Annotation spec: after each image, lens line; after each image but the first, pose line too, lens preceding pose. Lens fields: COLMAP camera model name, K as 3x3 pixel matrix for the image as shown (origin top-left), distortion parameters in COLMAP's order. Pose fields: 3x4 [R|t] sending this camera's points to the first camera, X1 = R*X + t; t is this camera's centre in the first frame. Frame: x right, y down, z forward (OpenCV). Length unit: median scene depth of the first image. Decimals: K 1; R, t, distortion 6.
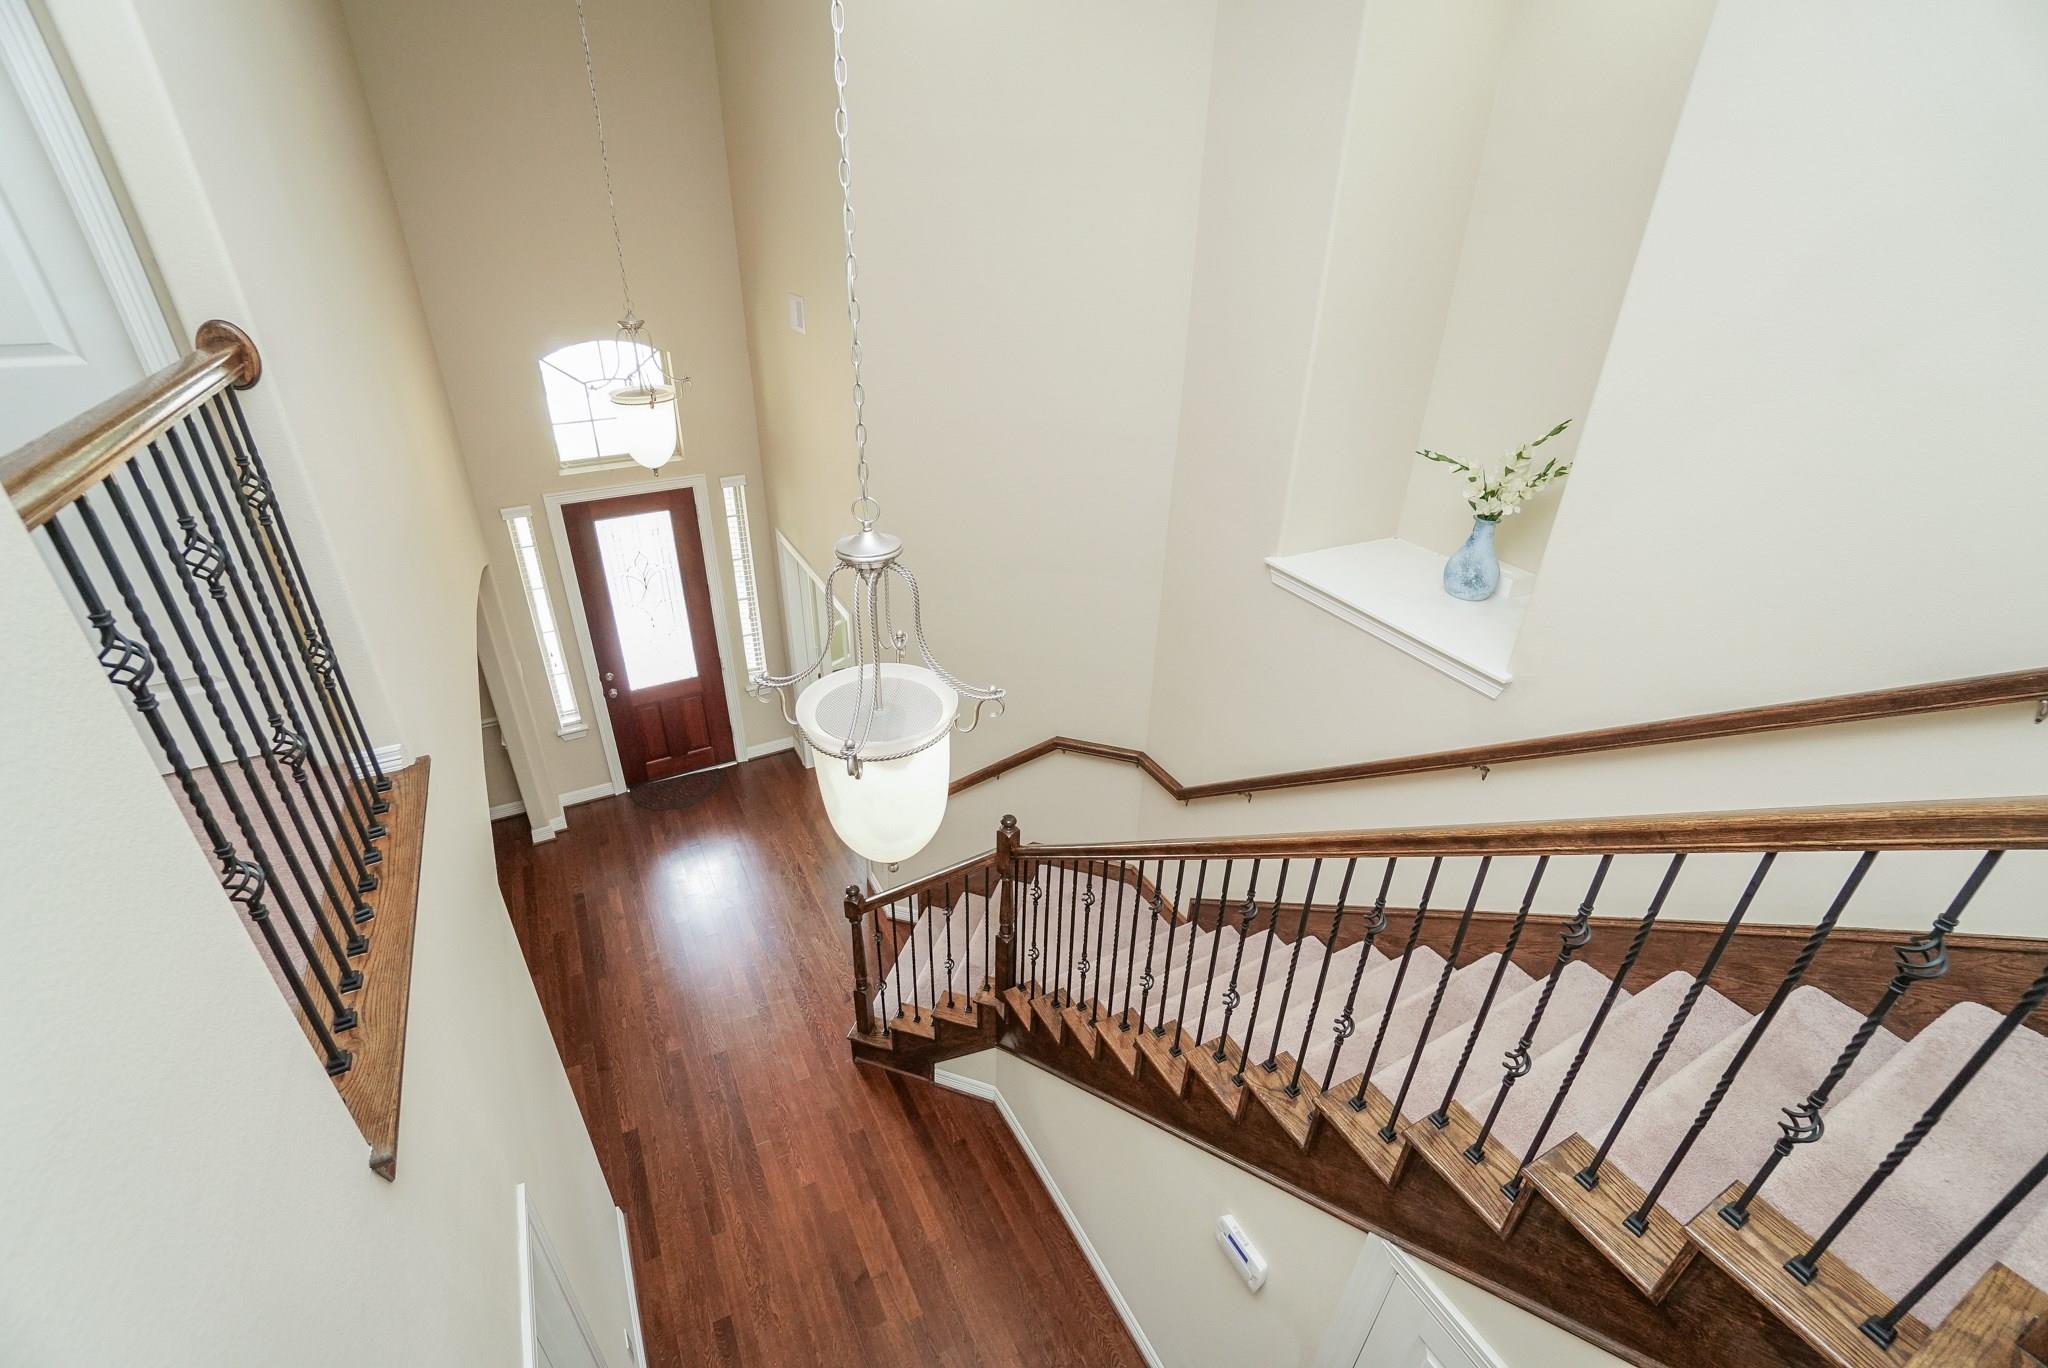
lens RADIAL K [[921.8, 0, 1038.1], [0, 921.8, 680.9], [0, 0, 1]] dist [-0.066724, 0.019126]
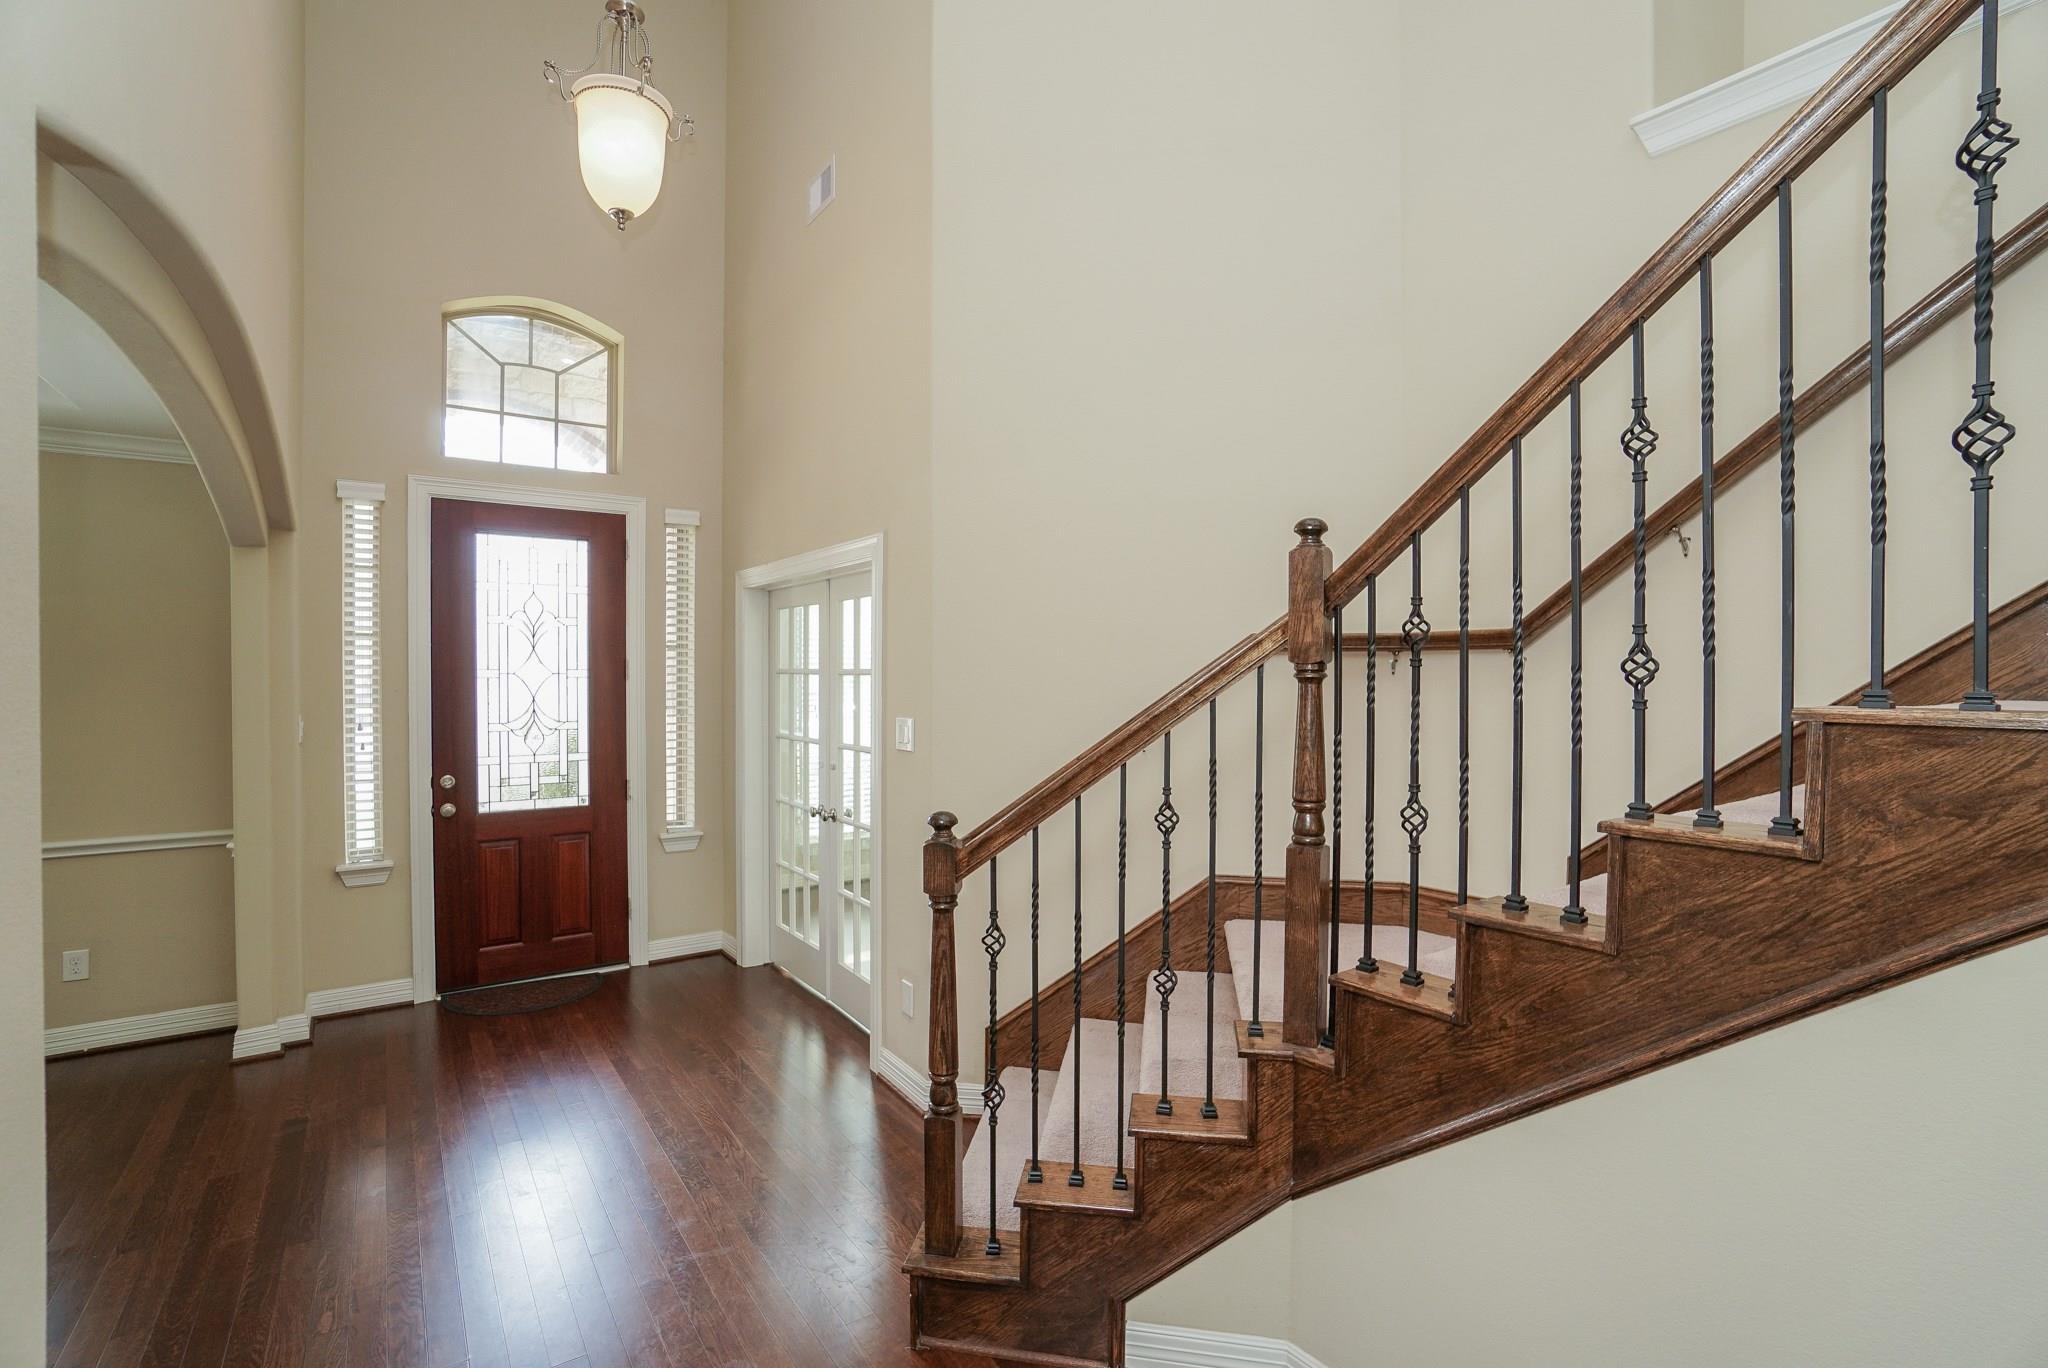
lens RADIAL K [[921.8, 0, 1038.1], [0, 921.8, 680.9], [0, 0, 1]] dist [-0.066724, 0.019126]
pose [[0.990649, -0.025483, 0.134034, -0.150766], [0.086971, 0.874875, -0.476475, 0.274655], [-0.105121, 0.483677, 0.868911, 0.391623]]
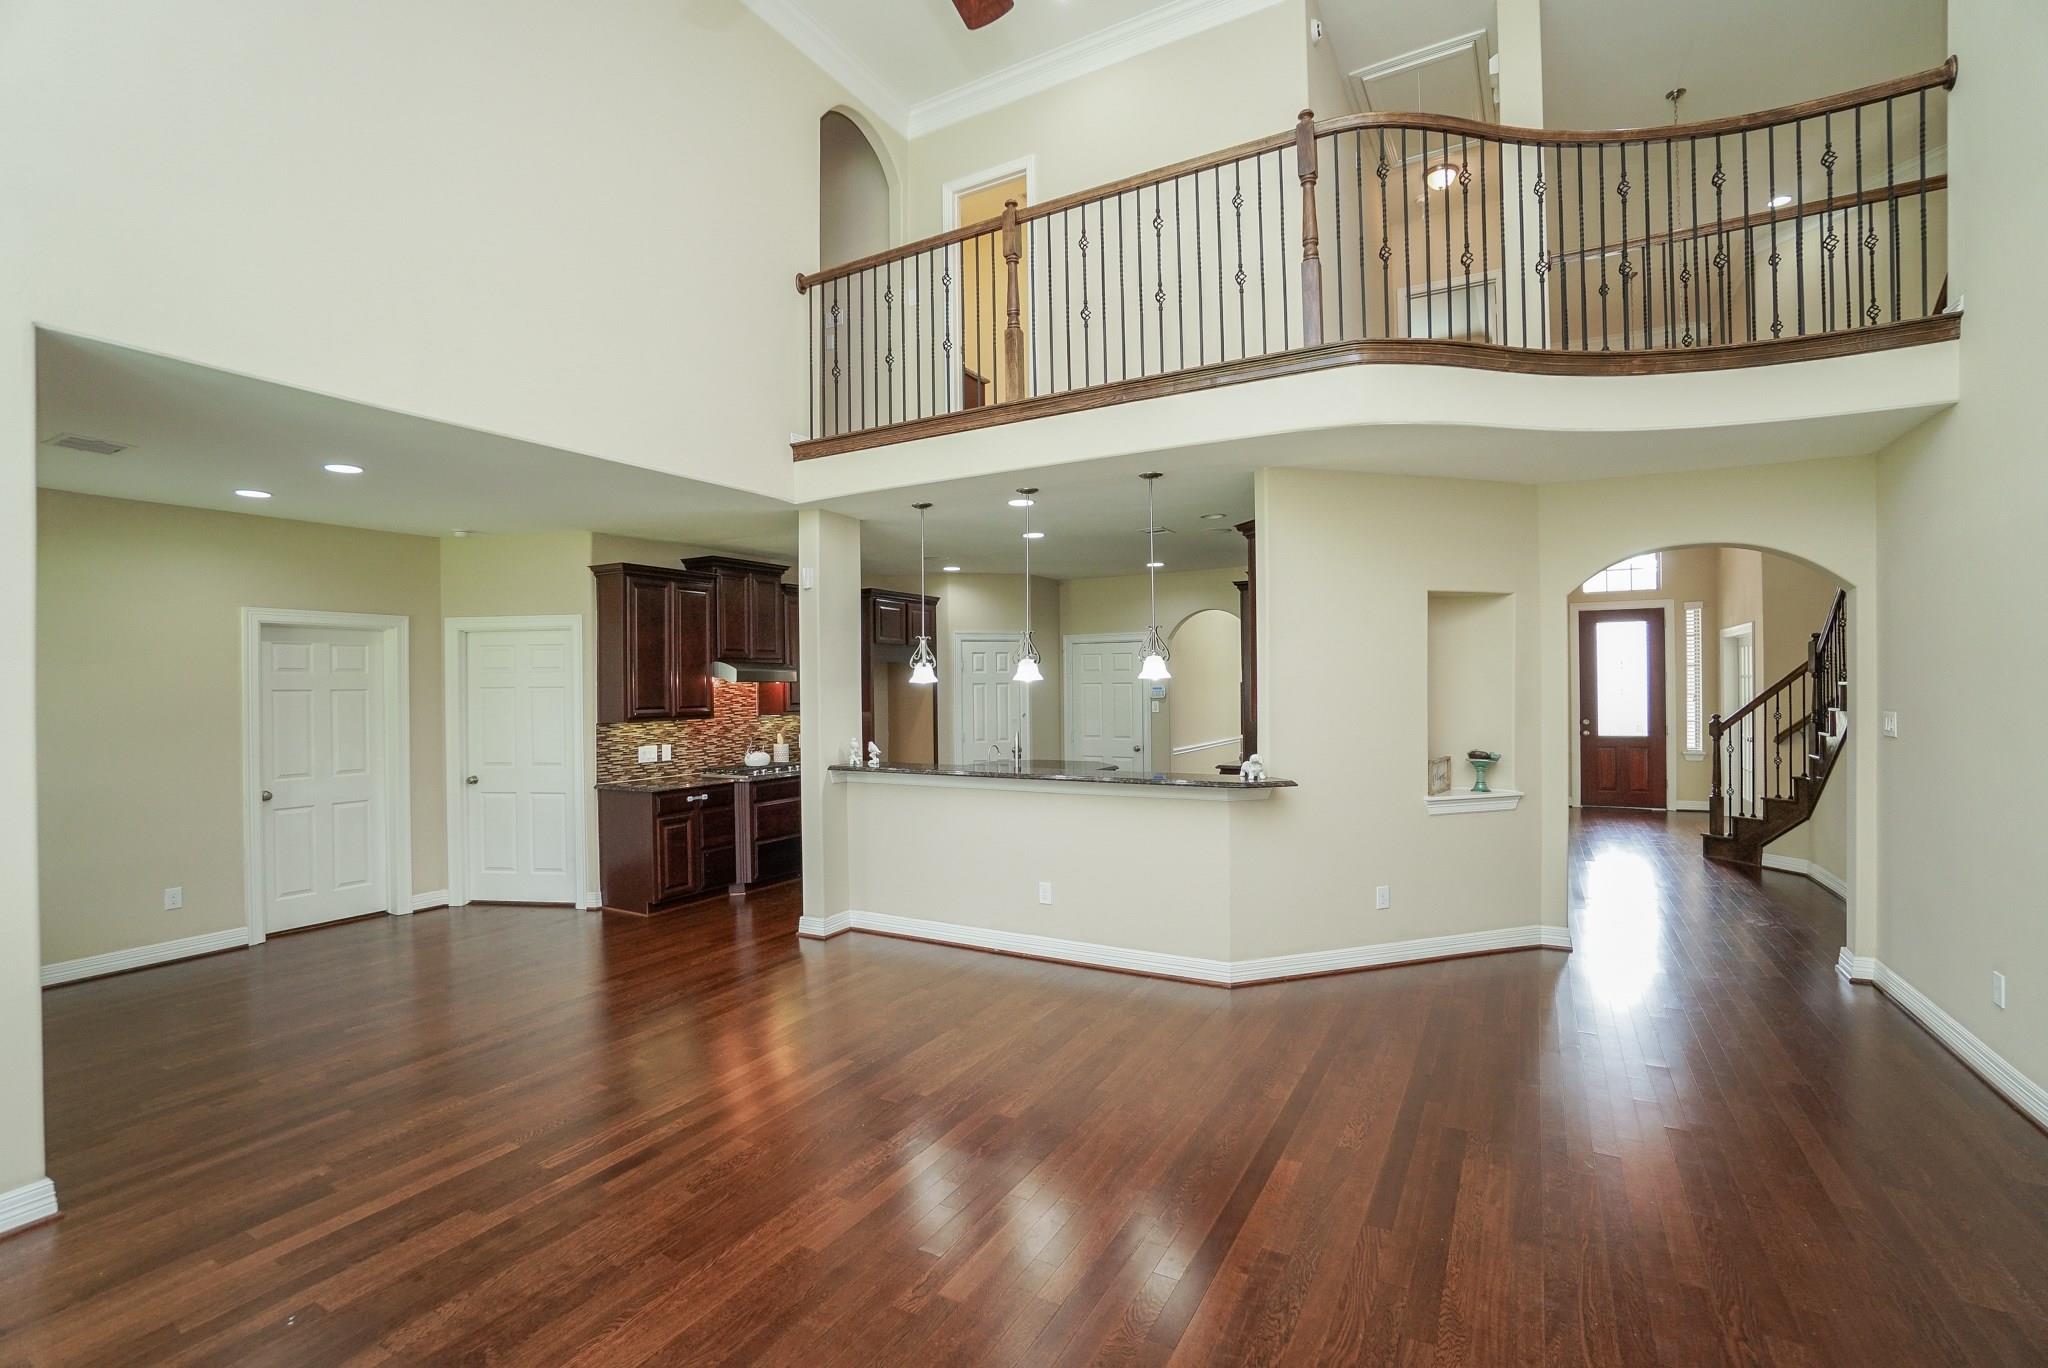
lens RADIAL K [[964.1, 0, 1001.8], [0, 964.1, 685.6], [0, 0, 1]] dist [-0.054028, 0.020659]
pose [[0.541194, -0.031845, -0.840295, 0.386909], [-0.392965, 0.873879, -0.286208, 0.845136], [0.743430, 0.485100, 0.460424, -0.582085]]
